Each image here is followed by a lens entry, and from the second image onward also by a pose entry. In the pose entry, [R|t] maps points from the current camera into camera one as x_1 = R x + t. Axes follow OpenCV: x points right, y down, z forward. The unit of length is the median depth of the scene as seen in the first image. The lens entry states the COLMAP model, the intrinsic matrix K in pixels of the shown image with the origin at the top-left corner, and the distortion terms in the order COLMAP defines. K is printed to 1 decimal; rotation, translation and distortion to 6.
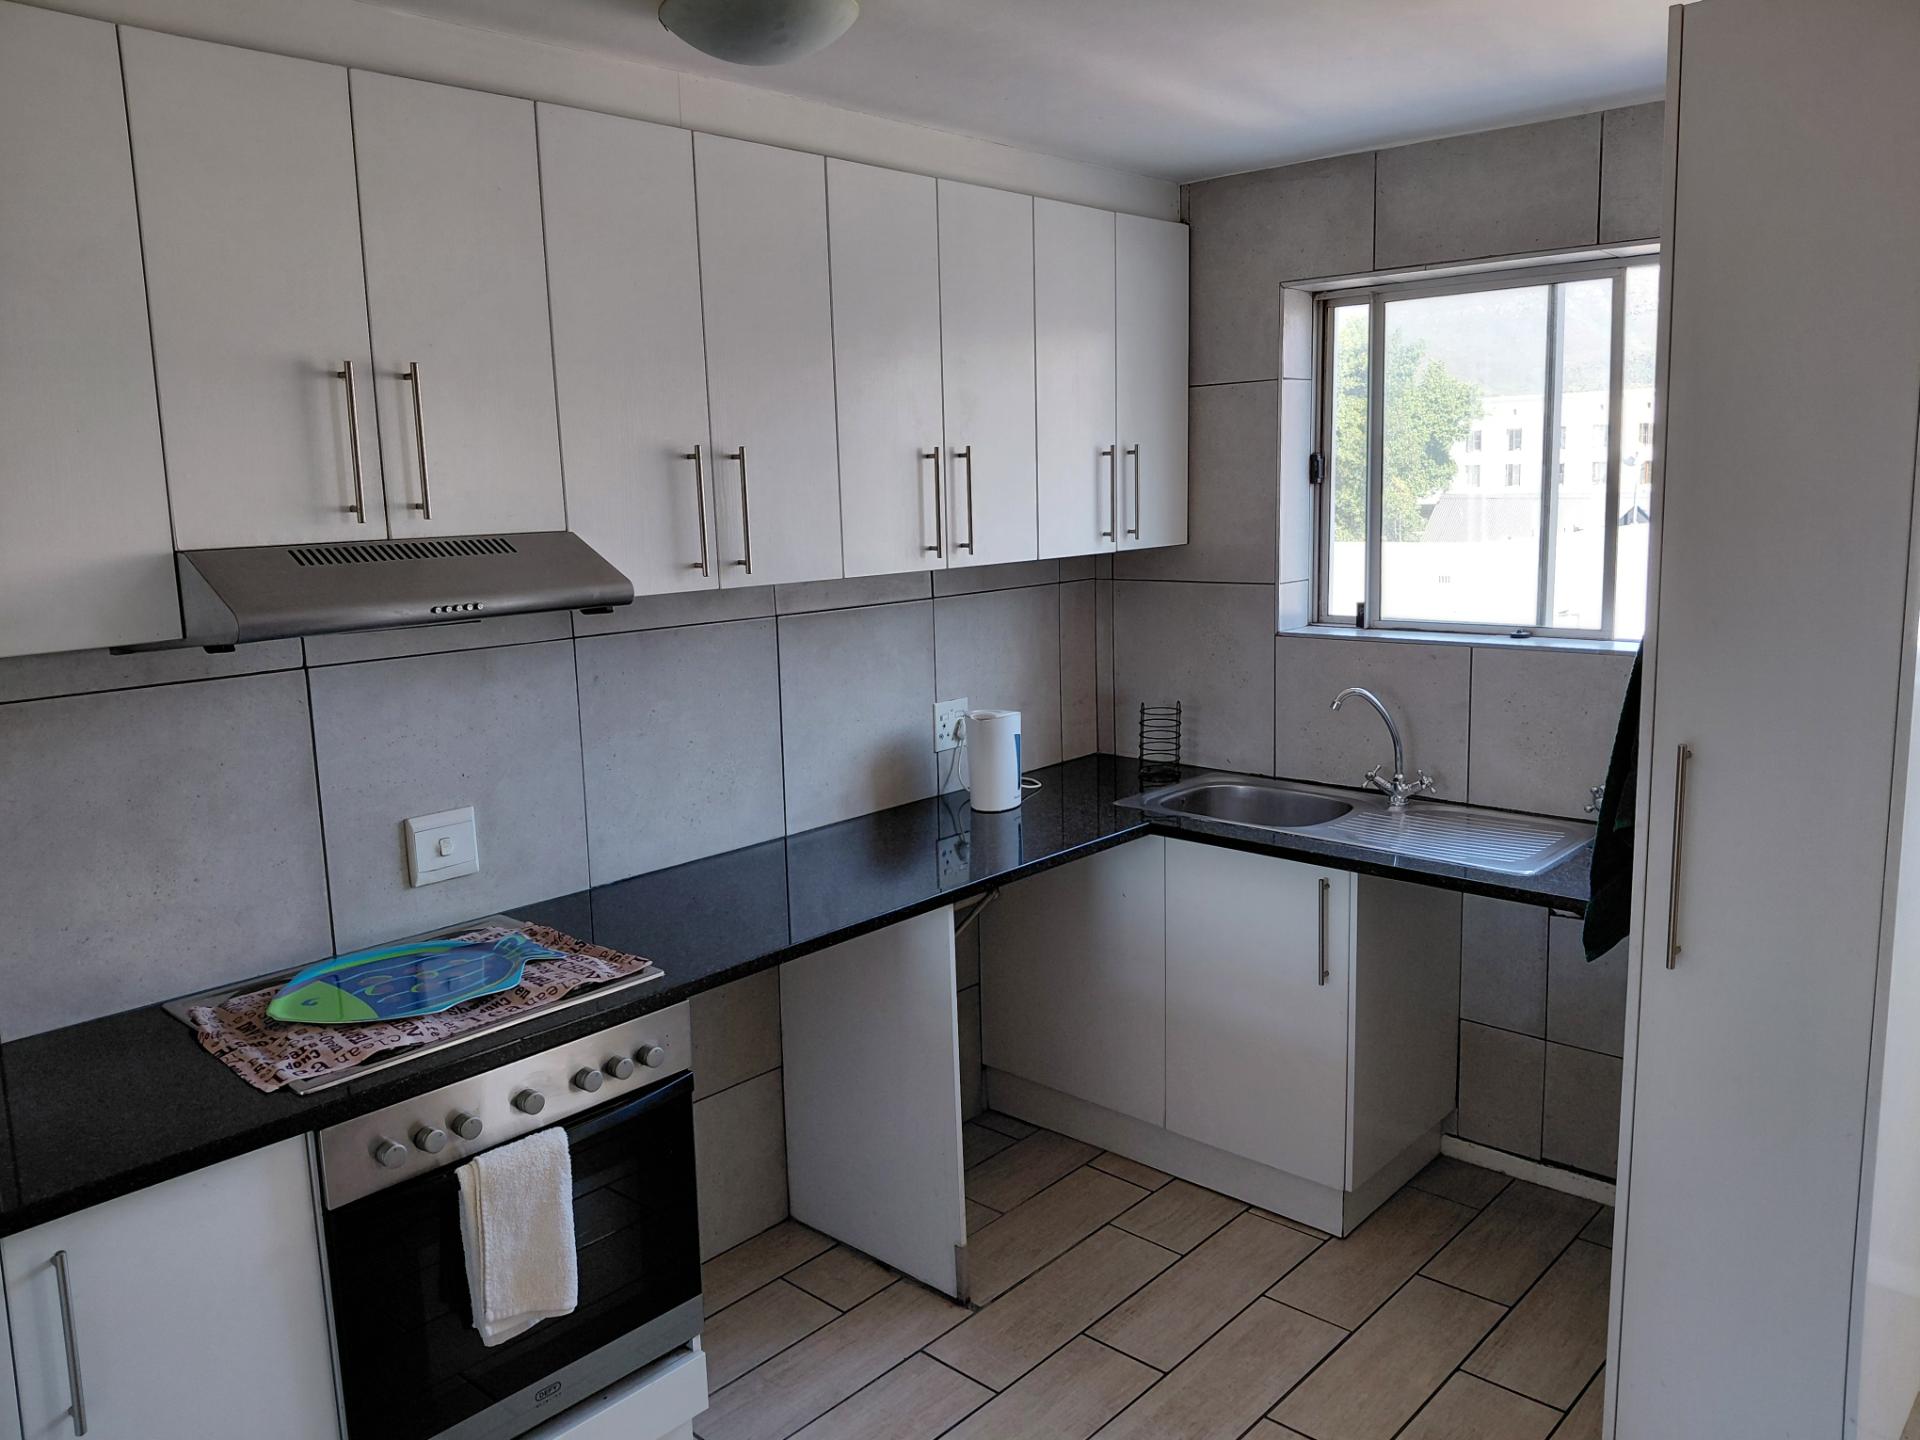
lens RADIAL K [[1425.6, 0, 969.7], [0, 1425.6, 714.2], [0, 0, 1]] dist [0.047325, -0.069420]
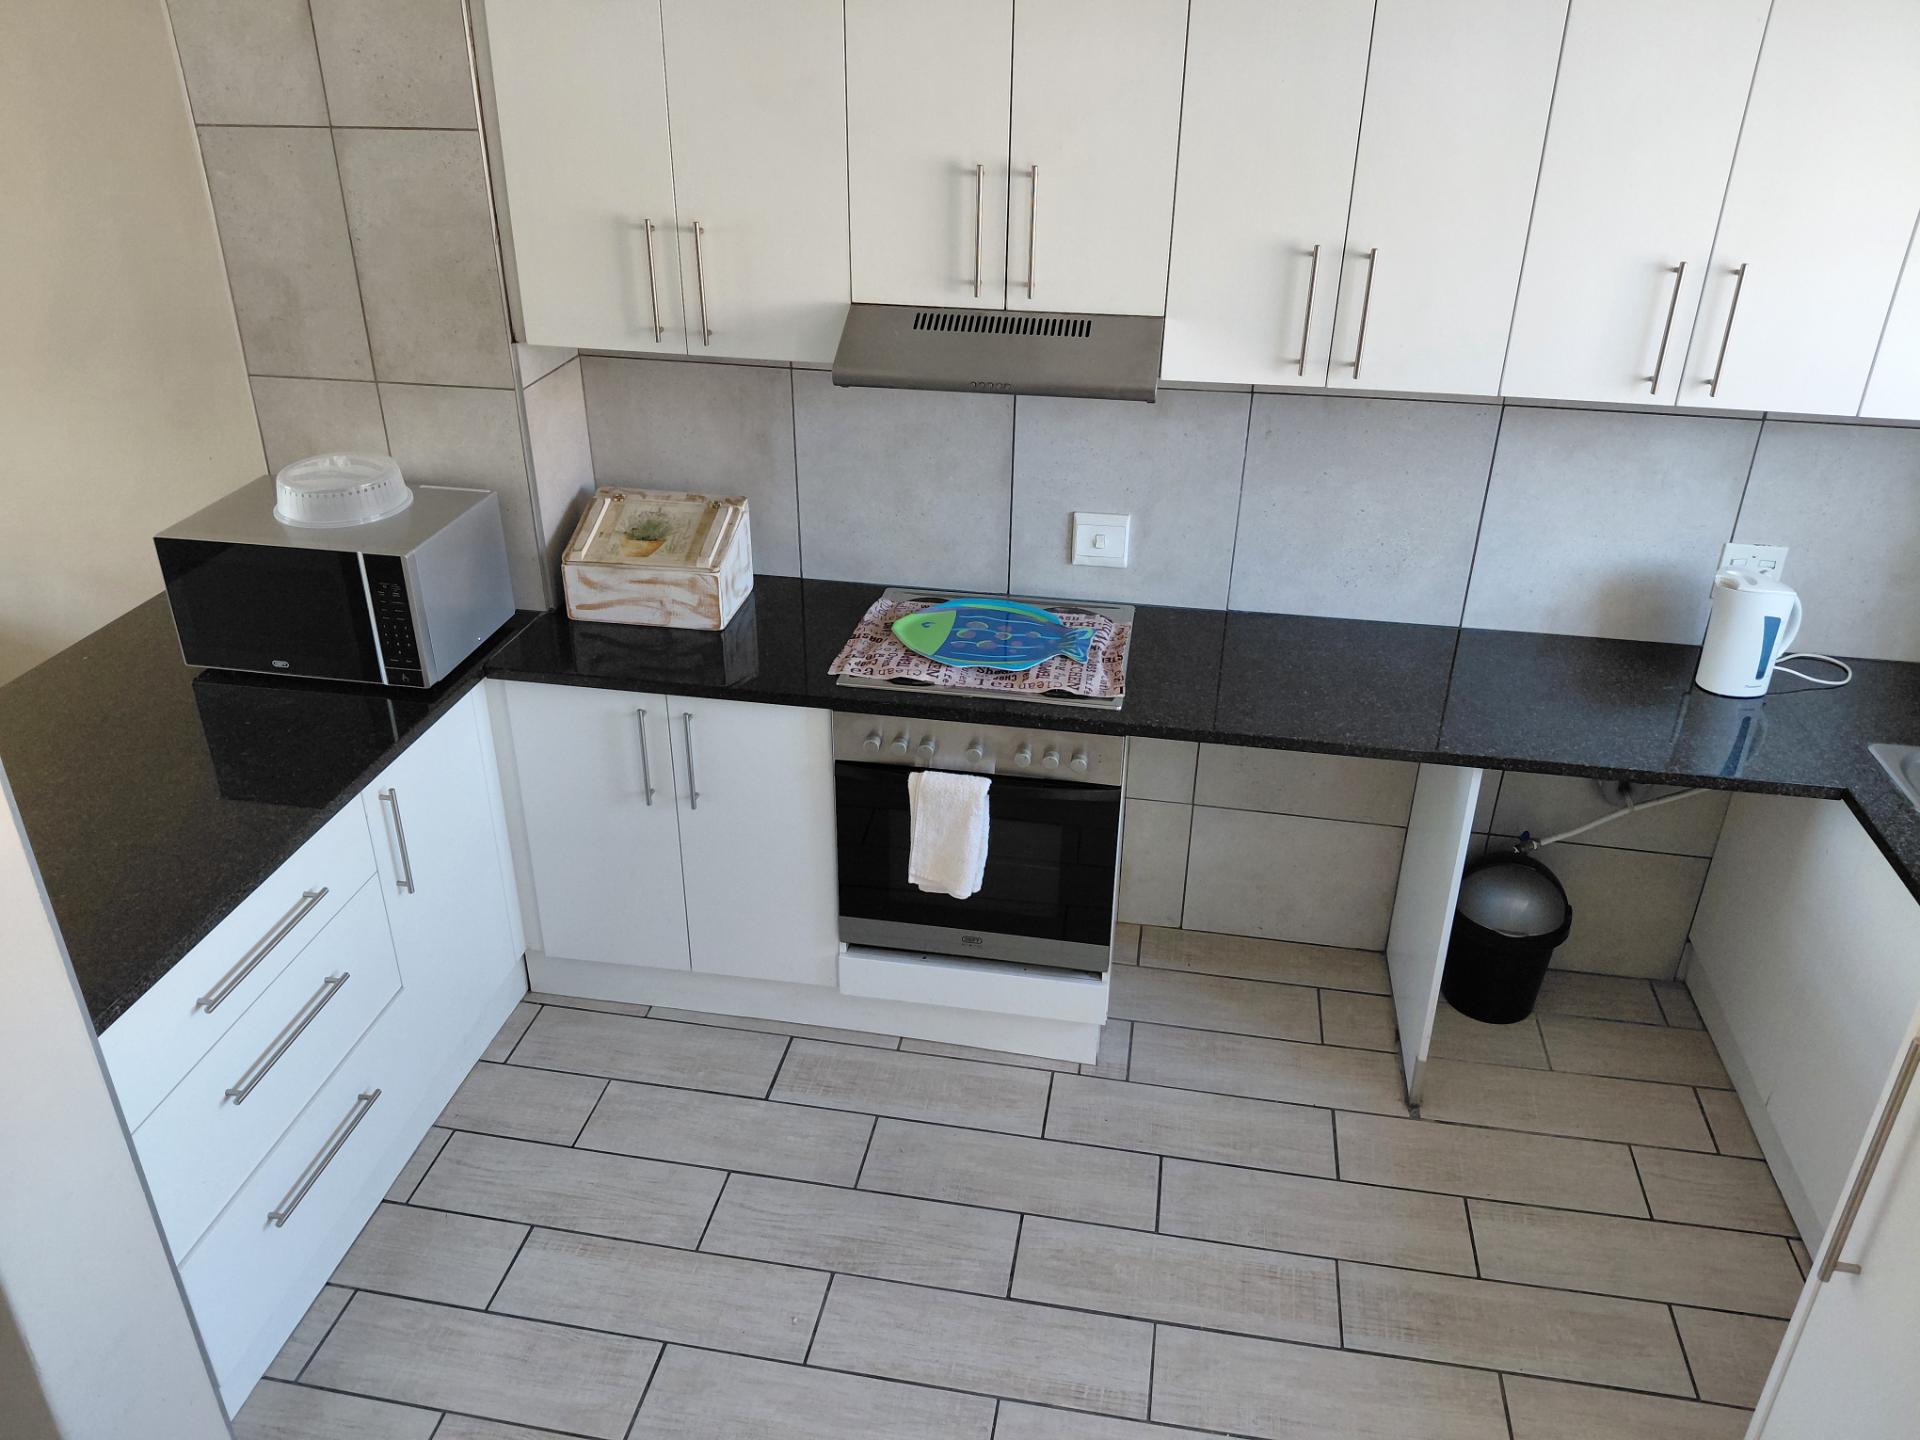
lens RADIAL K [[1425.6, 0, 957.1], [0, 1425.6, 714.8], [0, 0, 1]] dist [0.047325, -0.069420]
pose [[0.523718, 0.422231, -0.739892, 0.457811], [-0.157476, 0.901544, 0.403013, -0.209081], [0.837210, -0.094550, 0.538646, 0.174217]]
